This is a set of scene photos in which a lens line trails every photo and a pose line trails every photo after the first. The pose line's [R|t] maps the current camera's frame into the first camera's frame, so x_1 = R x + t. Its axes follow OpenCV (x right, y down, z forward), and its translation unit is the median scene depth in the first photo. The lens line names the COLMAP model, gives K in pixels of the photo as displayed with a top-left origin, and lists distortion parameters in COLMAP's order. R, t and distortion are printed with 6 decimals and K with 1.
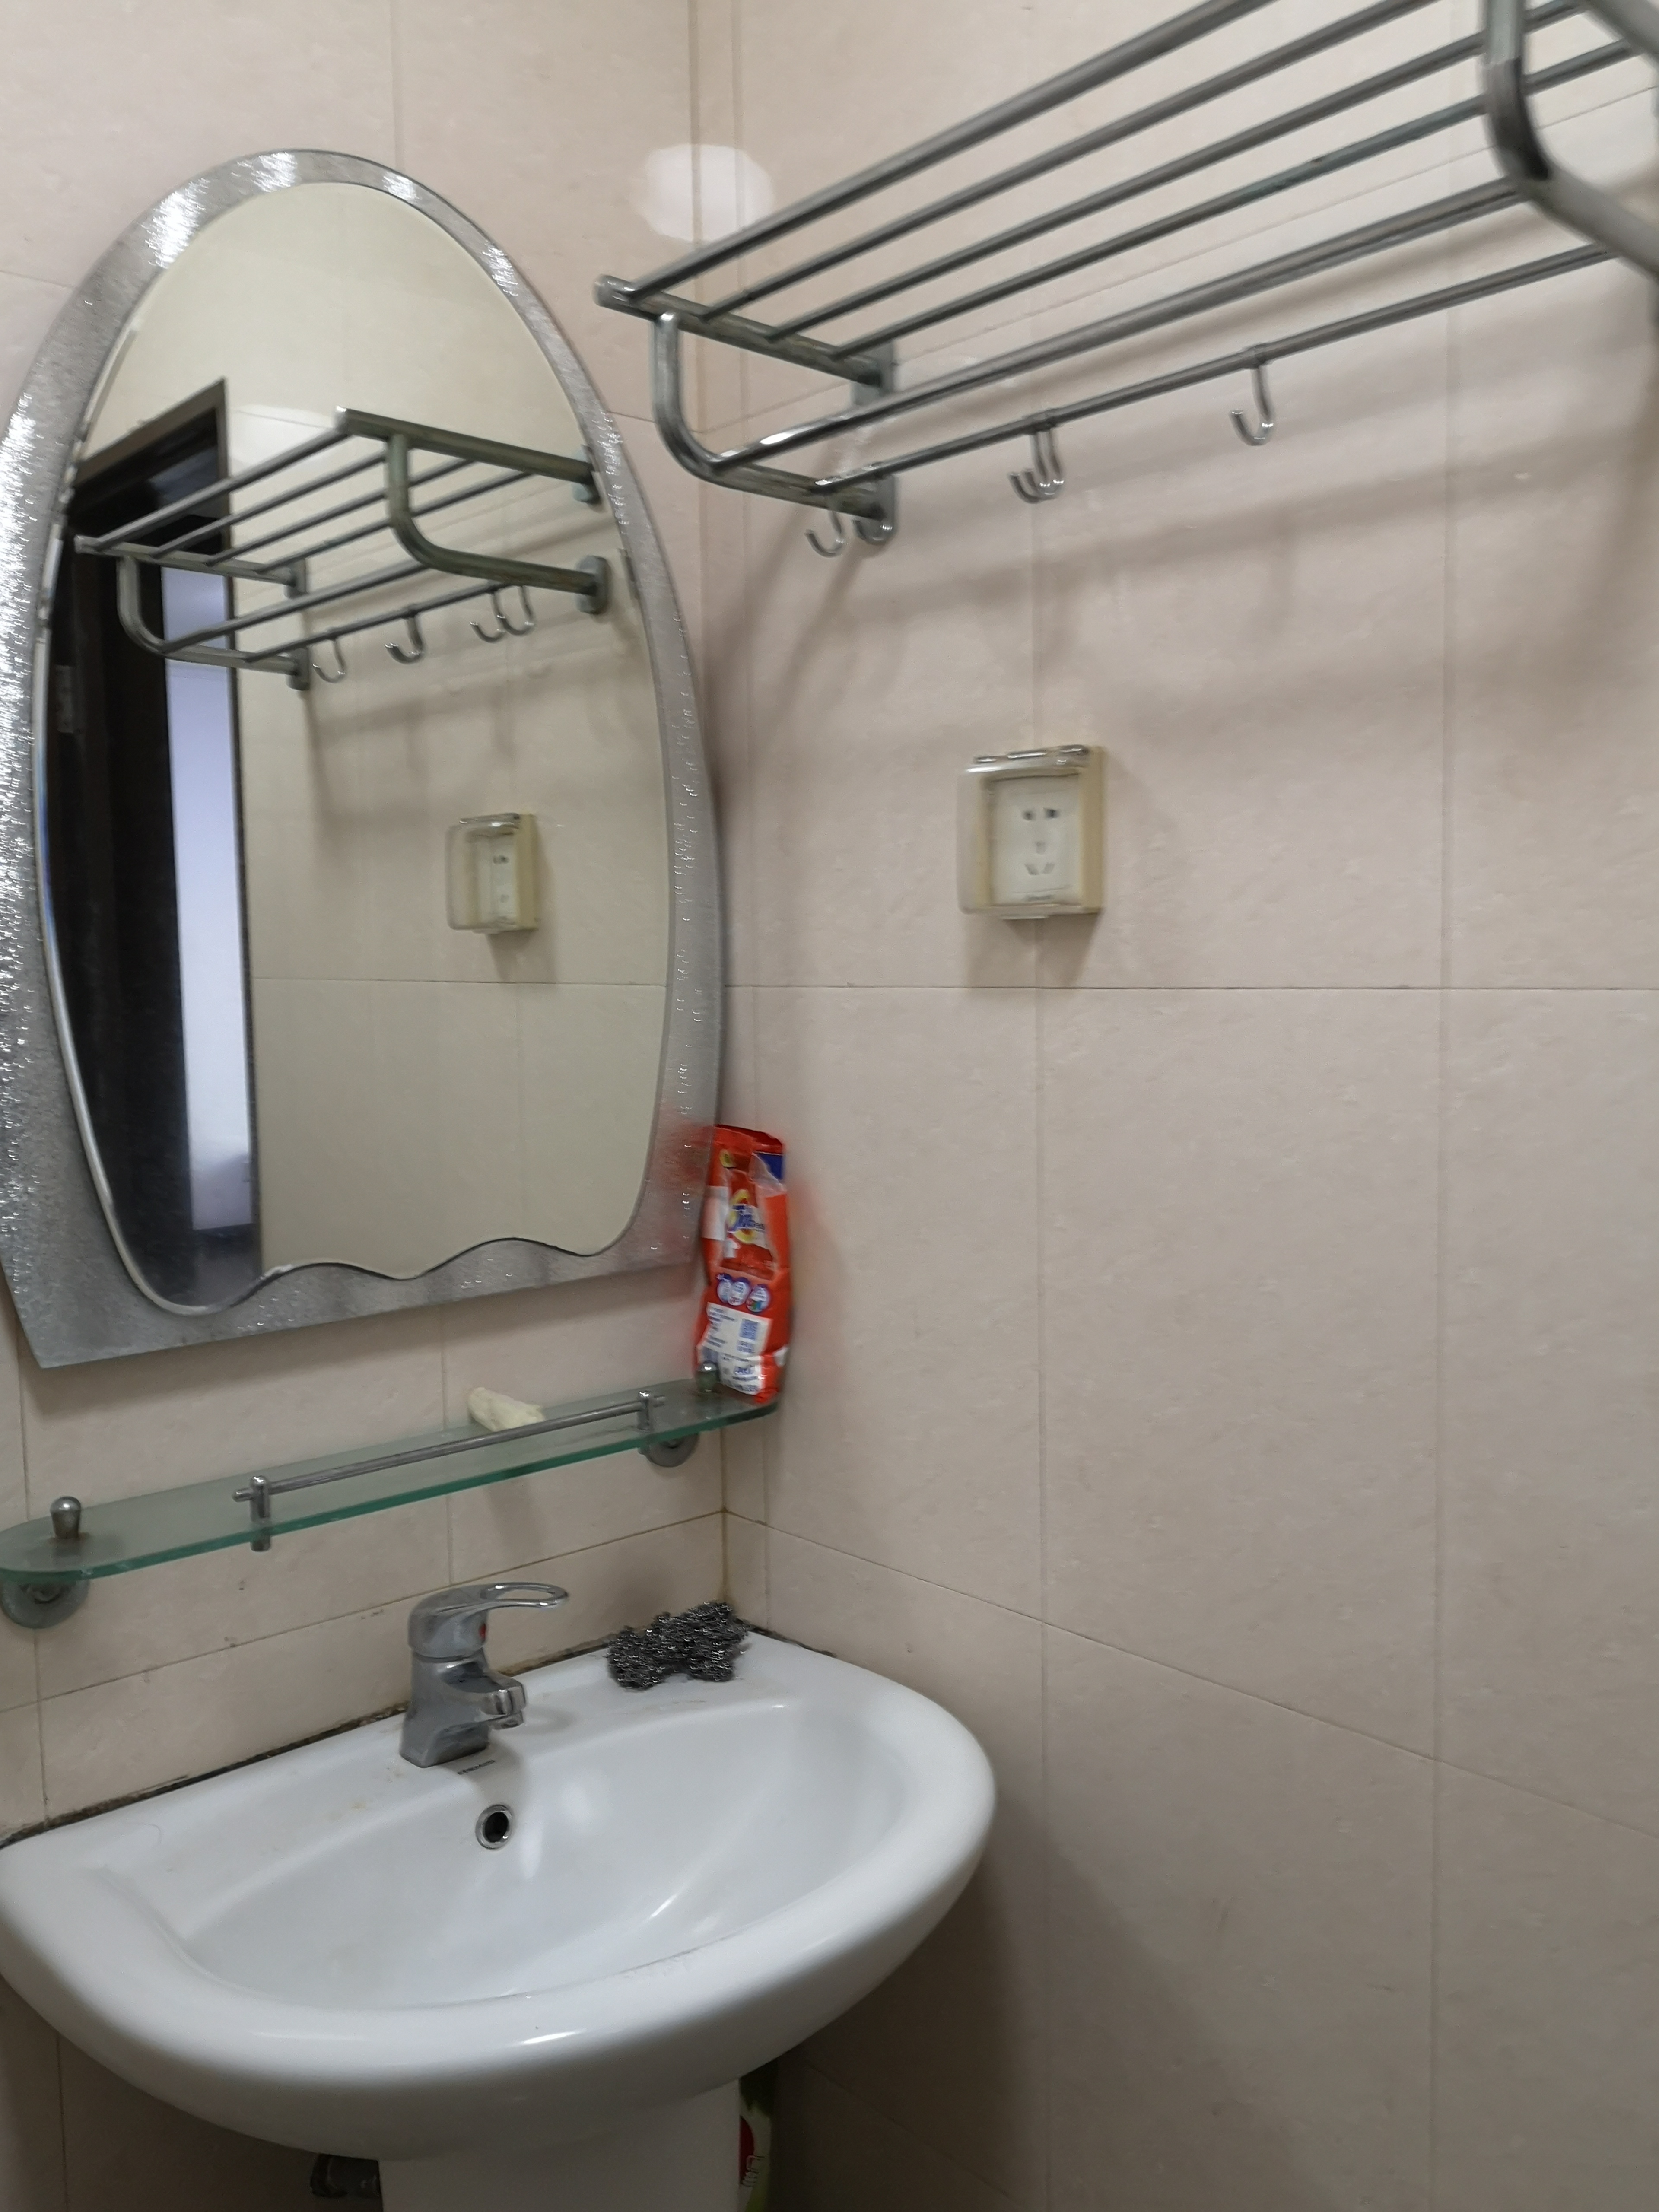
lens RADIAL K [[1780.2, 0, 829.6], [0, 1780.2, 1107.1], [0, 0, 1]] dist [-0.039798, 0.029502]
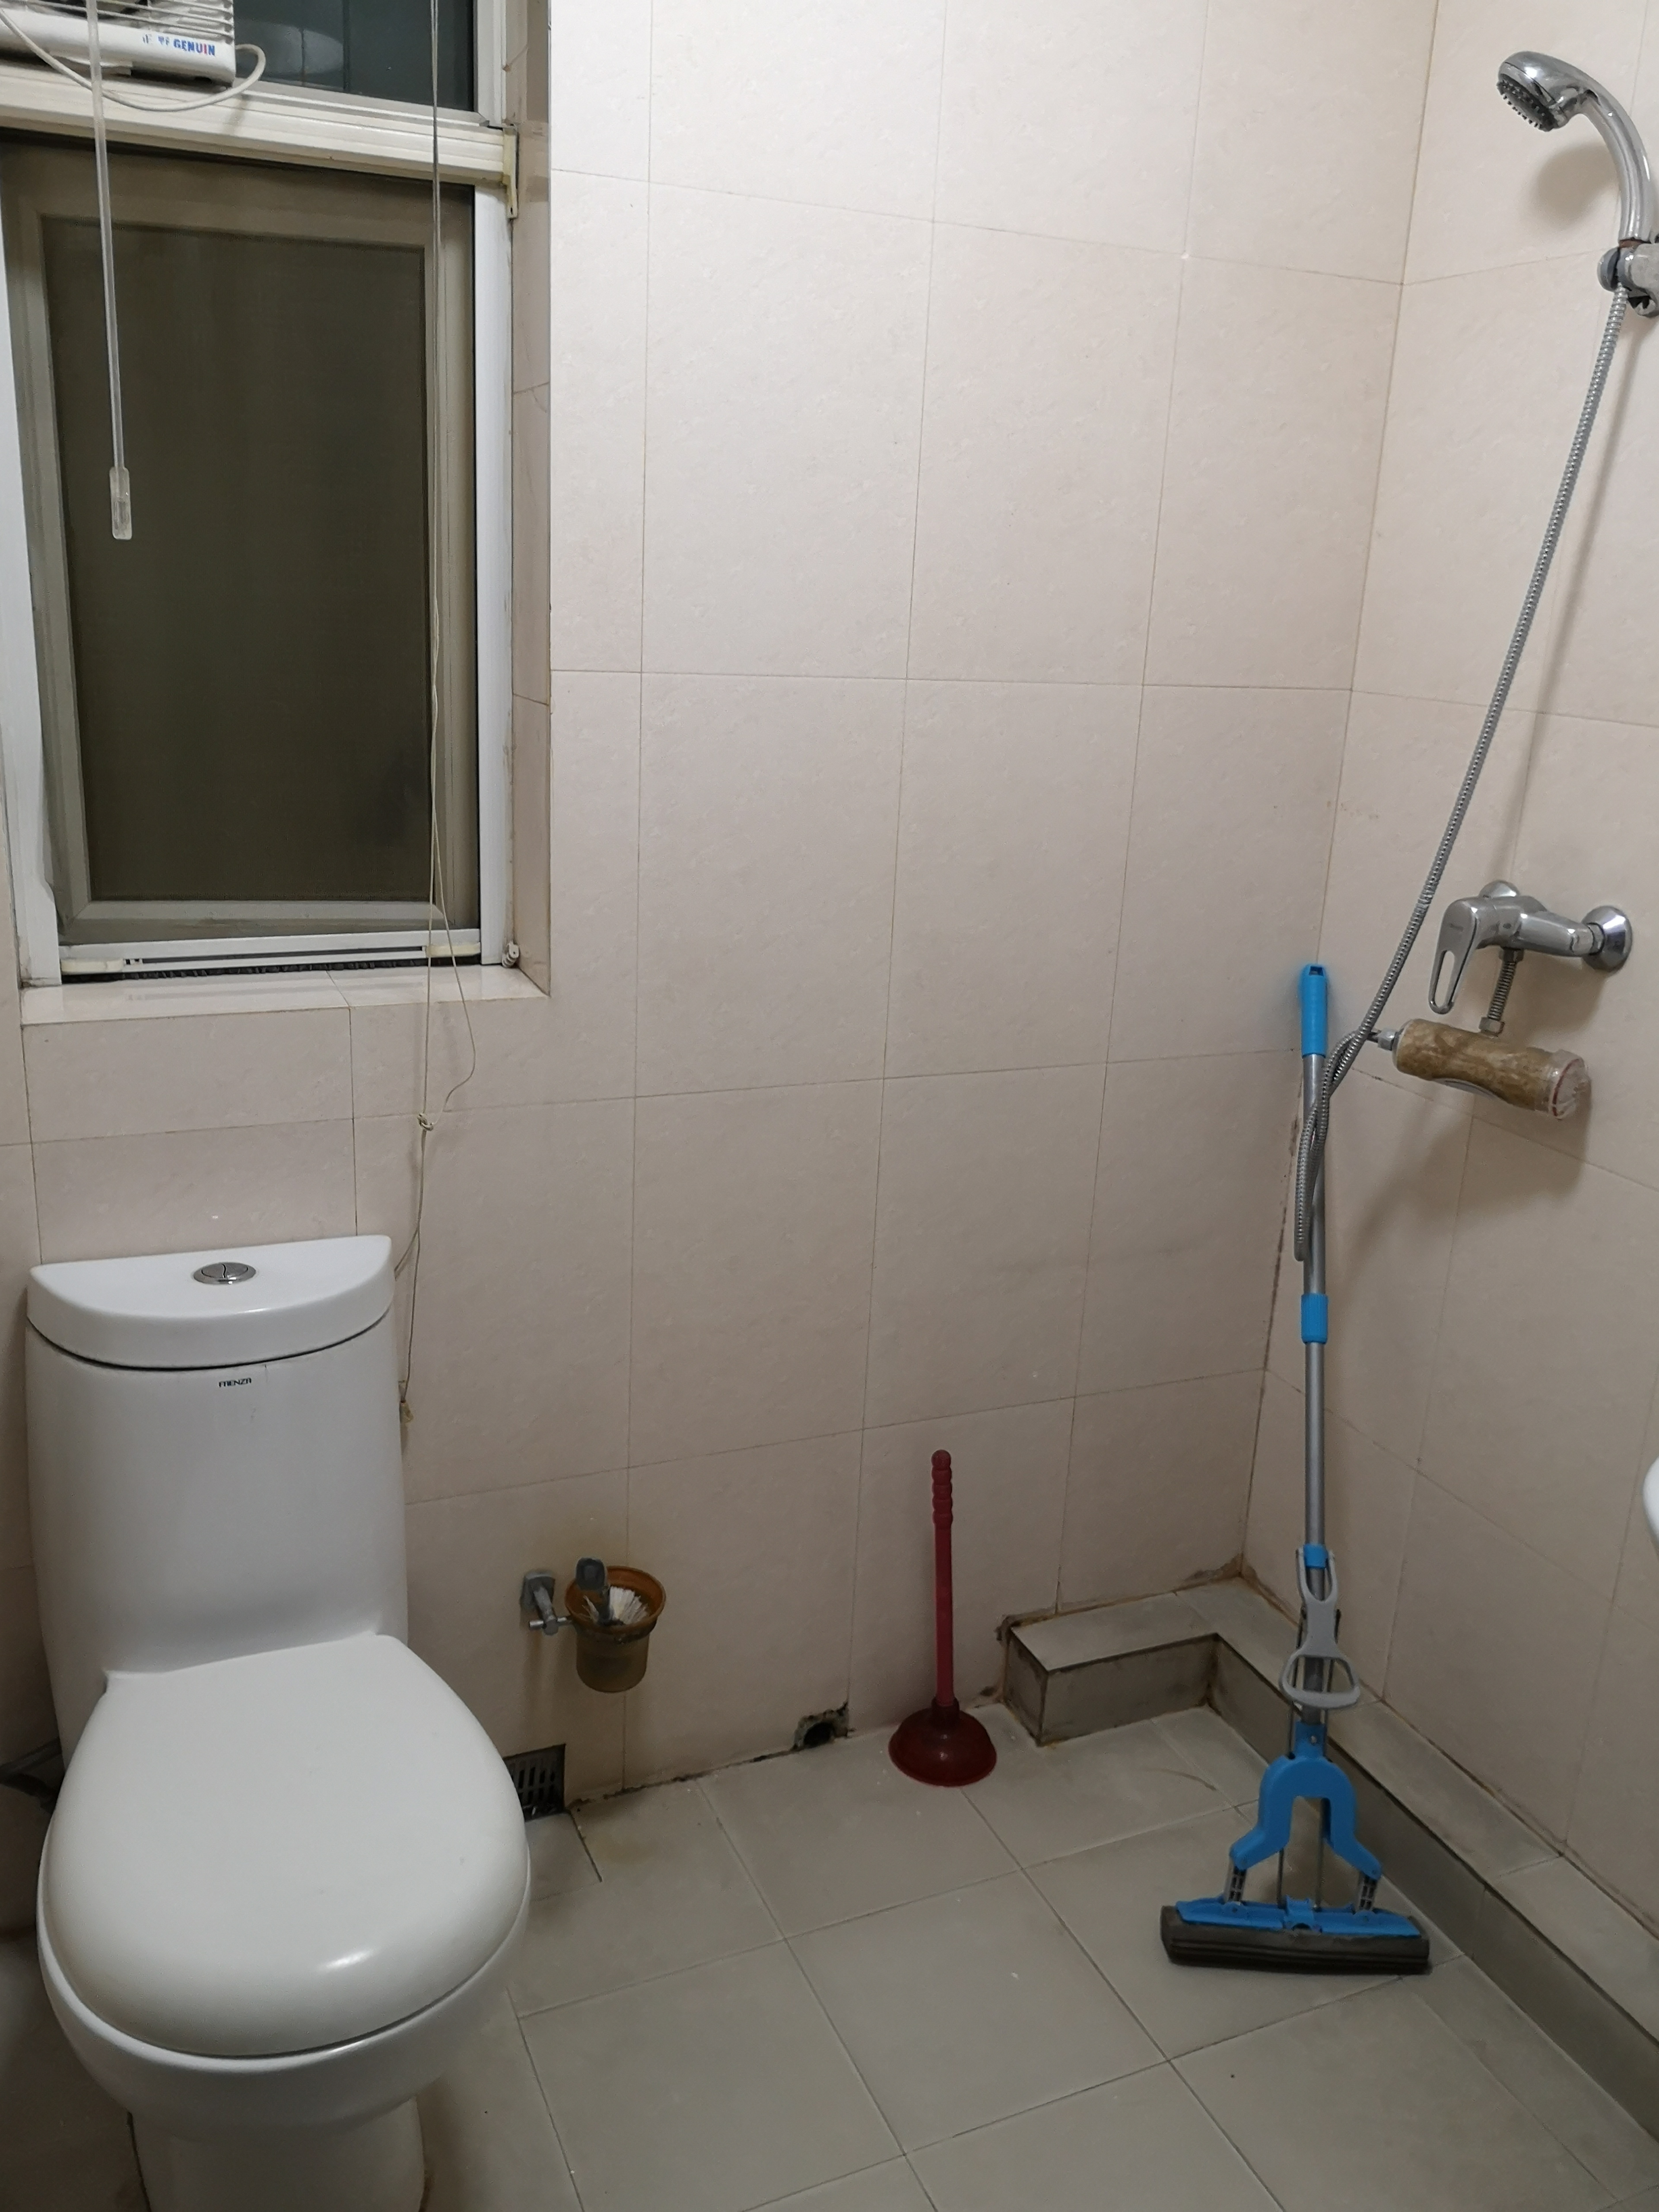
lens RADIAL K [[1780.2, 0, 830.6], [0, 1780.2, 1105.1], [0, 0, 1]] dist [-0.039798, 0.029502]
pose [[0.327235, -0.243822, 0.912945, -1.535479], [0.040059, 0.968848, 0.244393, -0.092518], [-0.944094, -0.043403, 0.326808, 0.422617]]
